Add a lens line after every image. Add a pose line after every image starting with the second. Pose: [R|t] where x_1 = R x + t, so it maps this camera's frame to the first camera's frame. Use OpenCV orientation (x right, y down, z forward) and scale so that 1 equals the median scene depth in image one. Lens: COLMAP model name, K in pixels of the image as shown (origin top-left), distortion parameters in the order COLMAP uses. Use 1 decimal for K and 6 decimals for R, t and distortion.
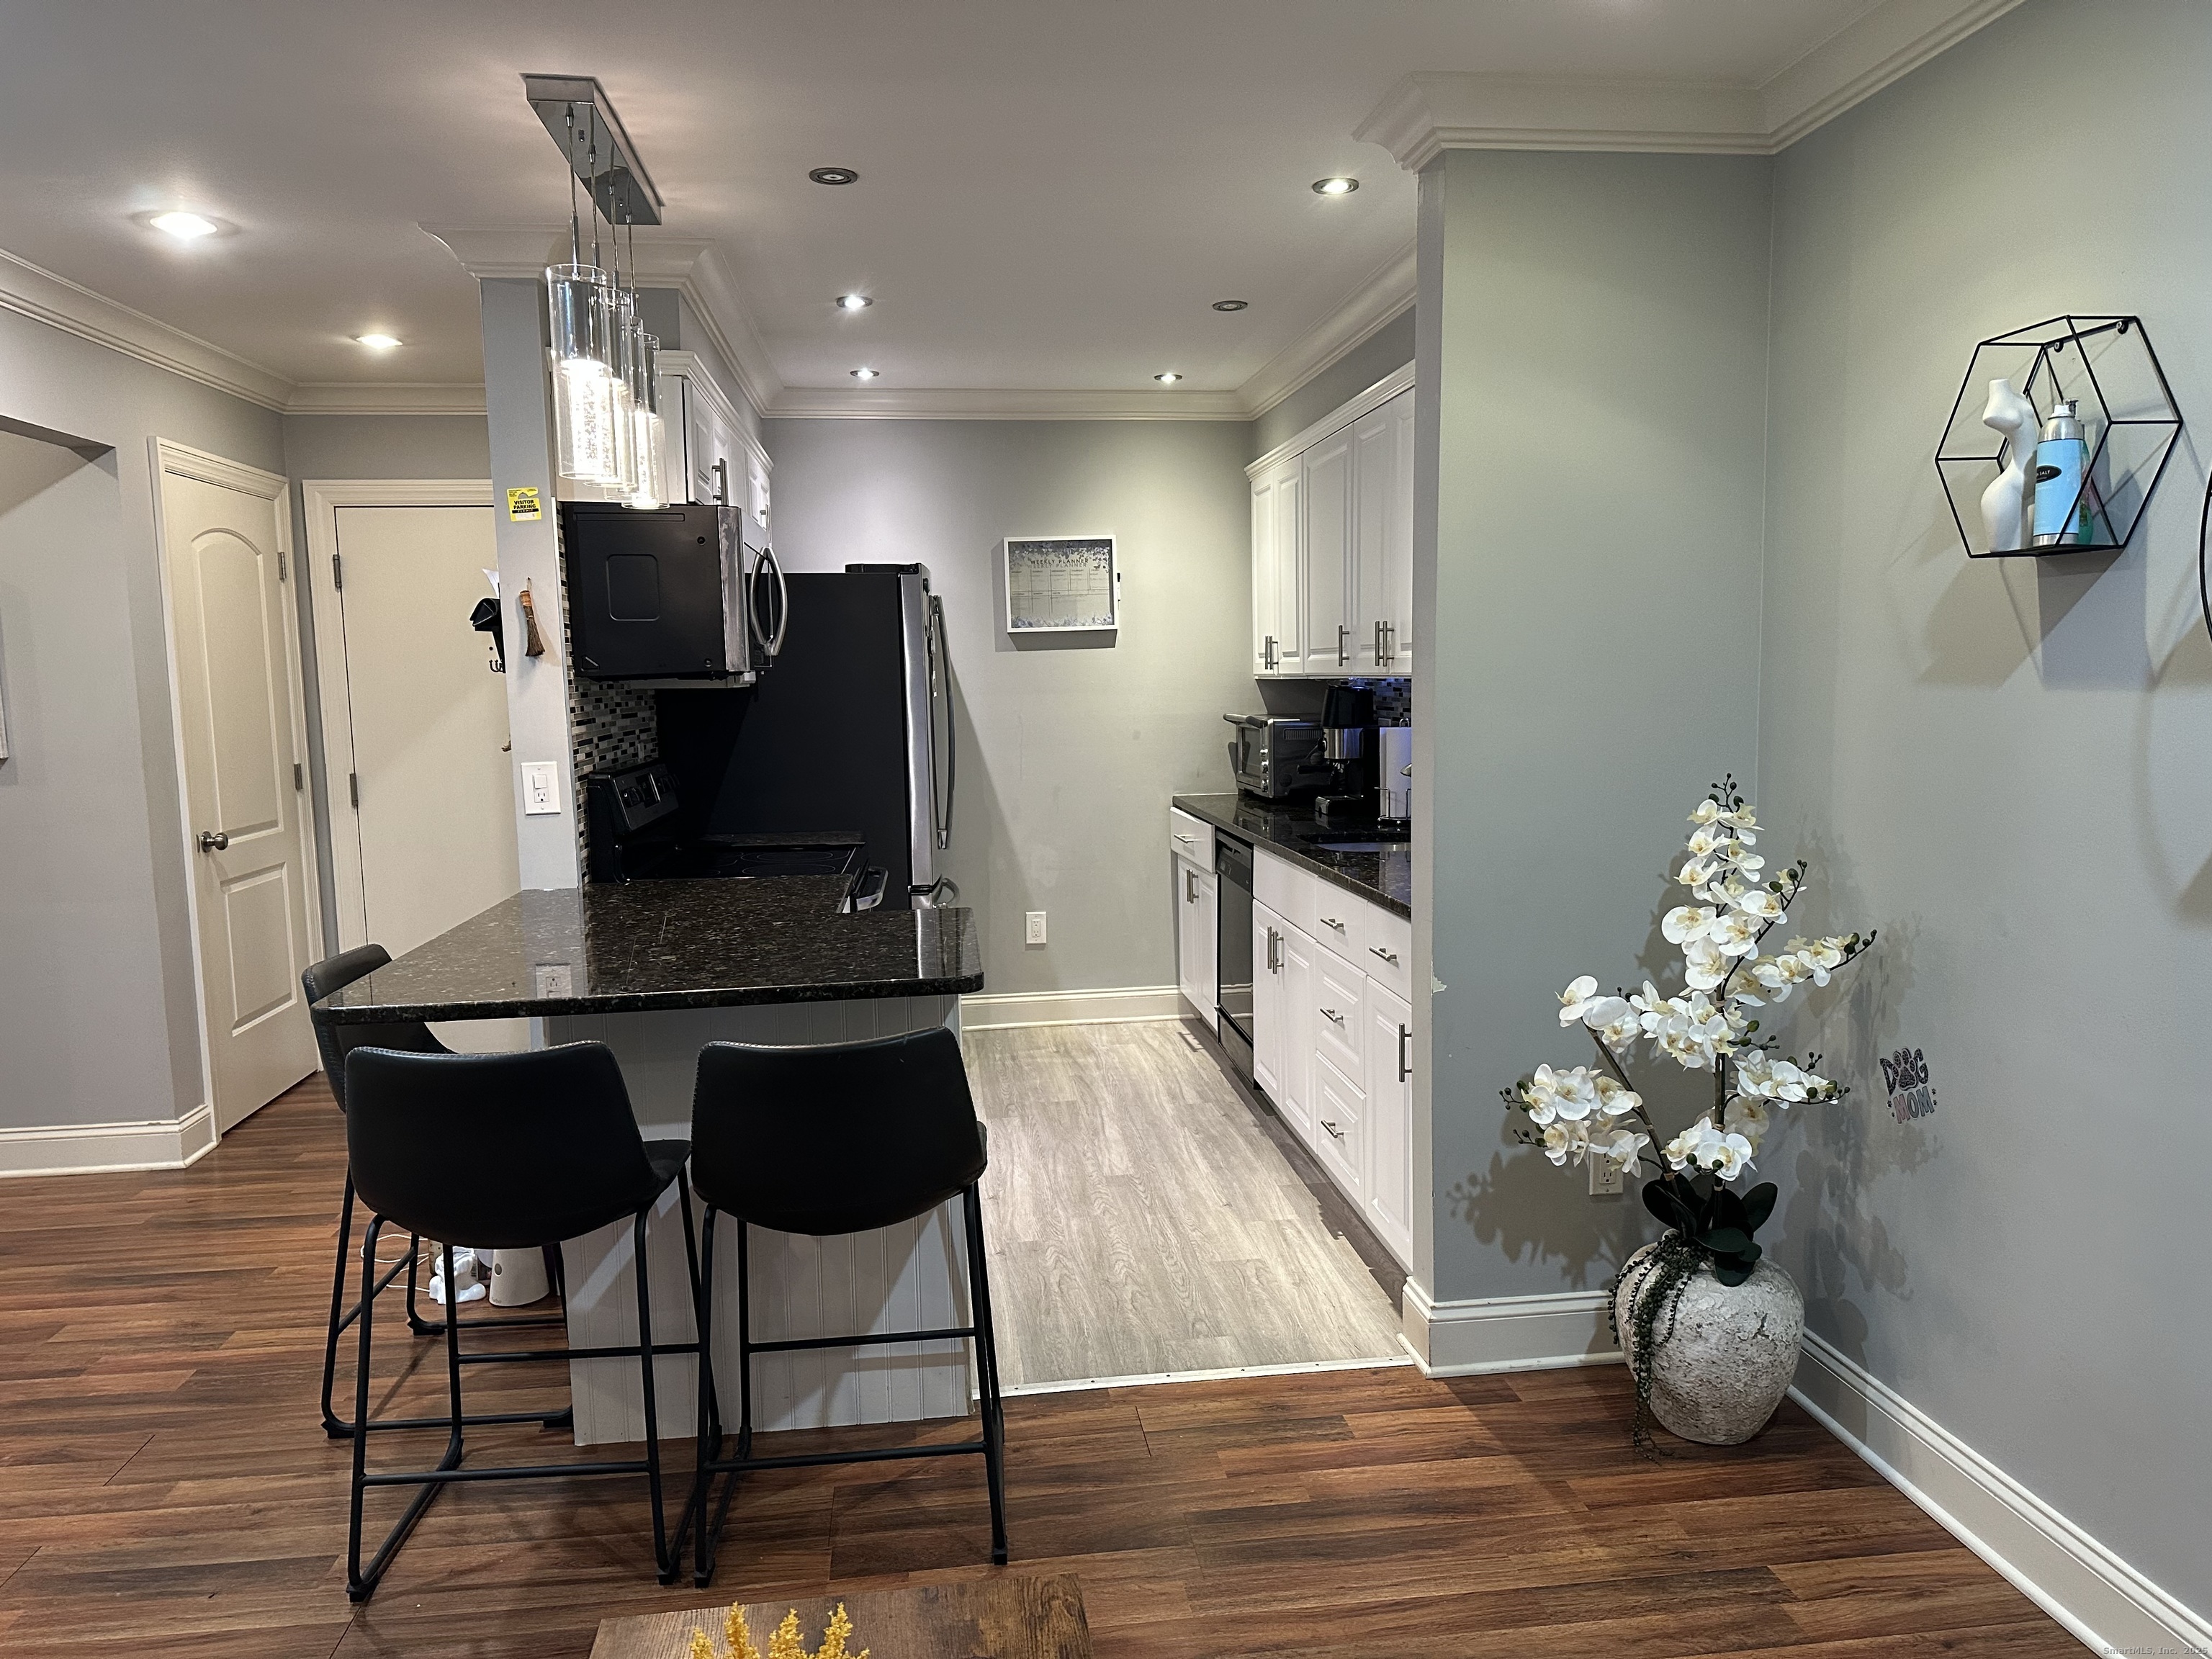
lens RADIAL K [[1572.7, 0, 1106.0], [0, 1572.7, 829.5], [0, 0, 1]] dist [0.061595, -0.081969]
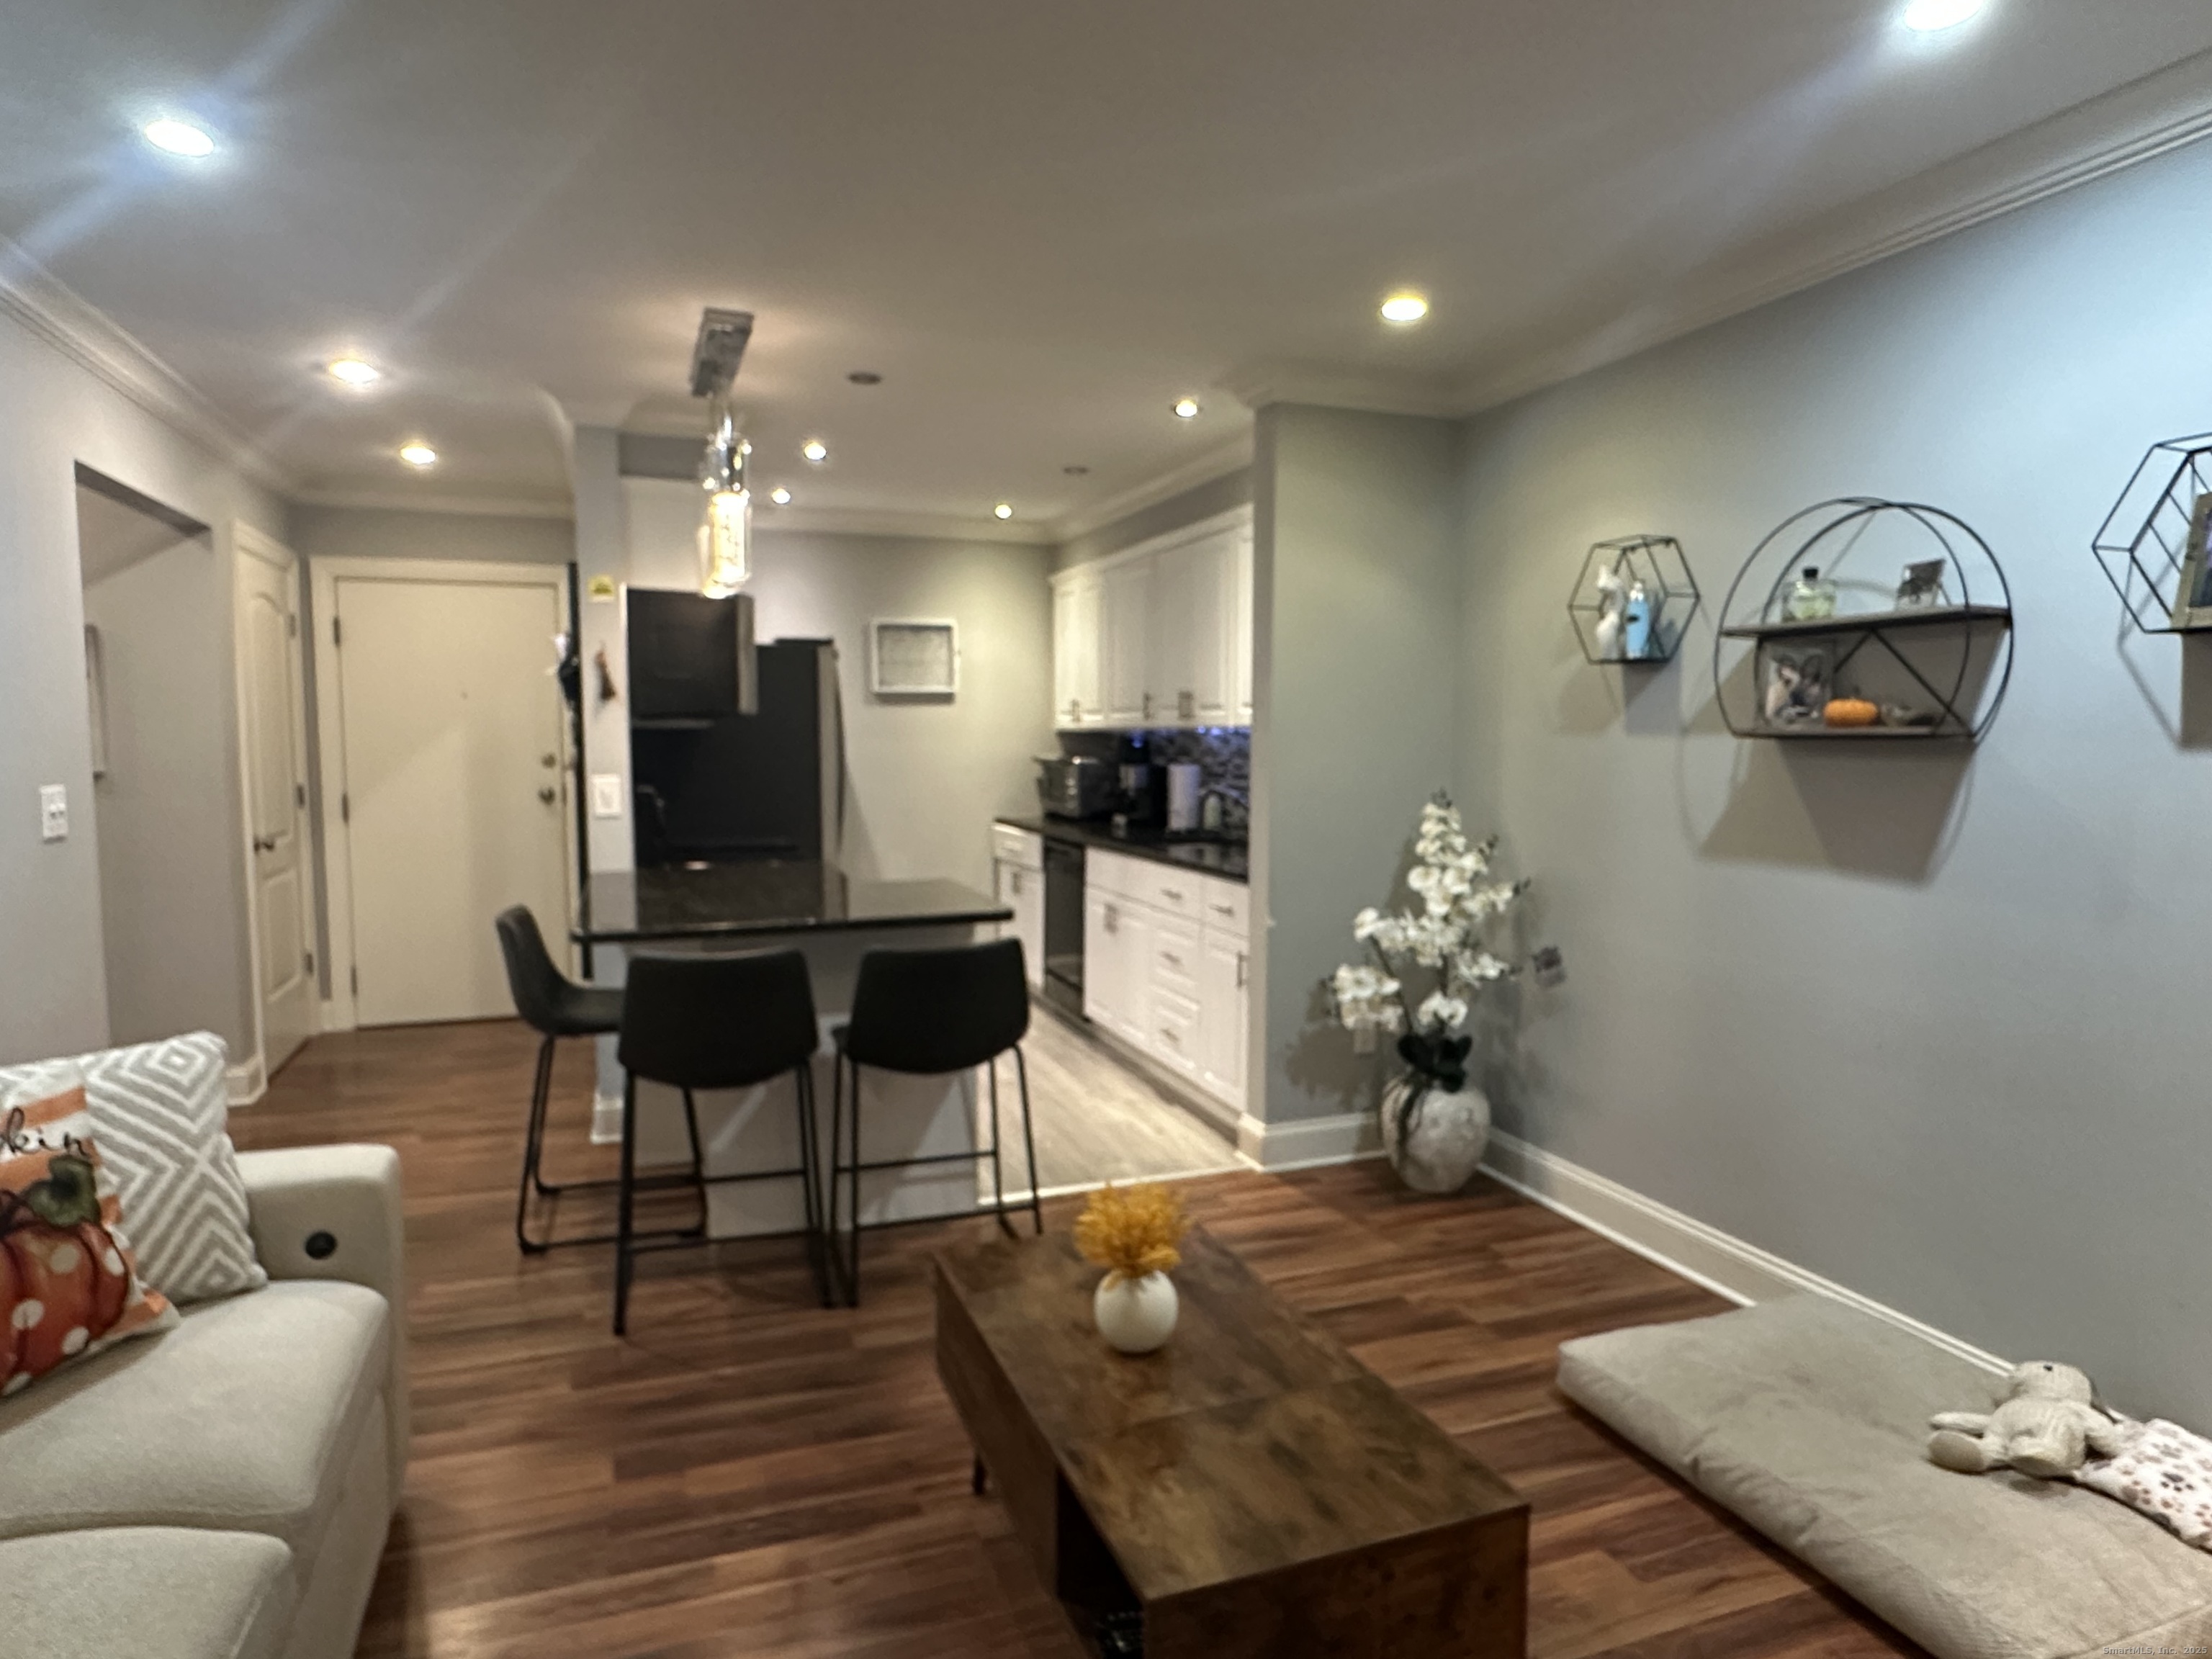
lens RADIAL K [[1316.3, 0, 1106.0], [0, 1316.3, 829.5], [0, 0, 1]] dist [-0.005445, -0.000905]
pose [[0.973701, 0.002732, 0.227812, -0.266095], [0.003543, 0.999626, -0.027133, 0.045412], [-0.227801, 0.027226, 0.973327, -0.258489]]
